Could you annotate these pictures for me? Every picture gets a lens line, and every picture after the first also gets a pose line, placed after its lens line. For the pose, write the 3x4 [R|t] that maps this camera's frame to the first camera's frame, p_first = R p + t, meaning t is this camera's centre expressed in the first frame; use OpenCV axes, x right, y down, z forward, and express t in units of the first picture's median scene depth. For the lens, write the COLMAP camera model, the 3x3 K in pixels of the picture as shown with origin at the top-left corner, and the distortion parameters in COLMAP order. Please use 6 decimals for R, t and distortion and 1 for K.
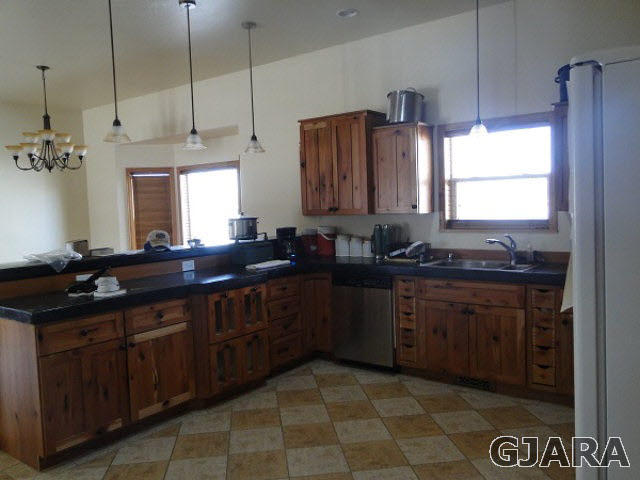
lens RADIAL K [[528.5, 0, 318.8], [0, 528.5, 239.8], [0, 0, 1]] dist [0.019669, -0.012426]
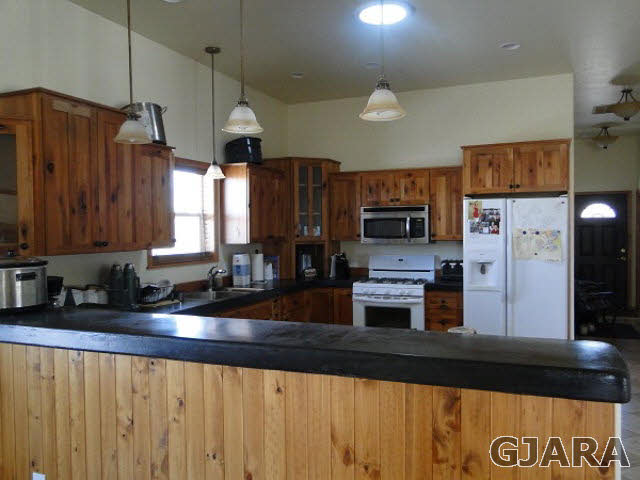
lens RADIAL K [[528.5, 0, 317.6], [0, 528.5, 241.7], [0, 0, 1]] dist [0.019669, -0.012426]
pose [[-0.241250, 0.011212, 0.970398, -0.772237], [0.084424, 0.996385, 0.009476, -0.050438], [-0.966784, 0.084211, -0.241325, 1.020770]]
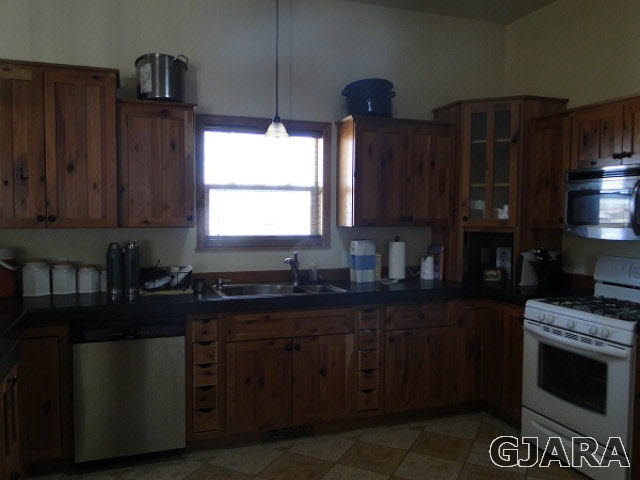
lens RADIAL K [[528.5, 0, 320.1], [0, 528.5, 238.5], [0, 0, 1]] dist [0.019669, -0.012426]
pose [[0.547563, -0.007393, 0.836732, -0.349757], [0.032391, 0.999399, -0.012367, -0.020132], [-0.836137, 0.033874, 0.547473, 0.464744]]
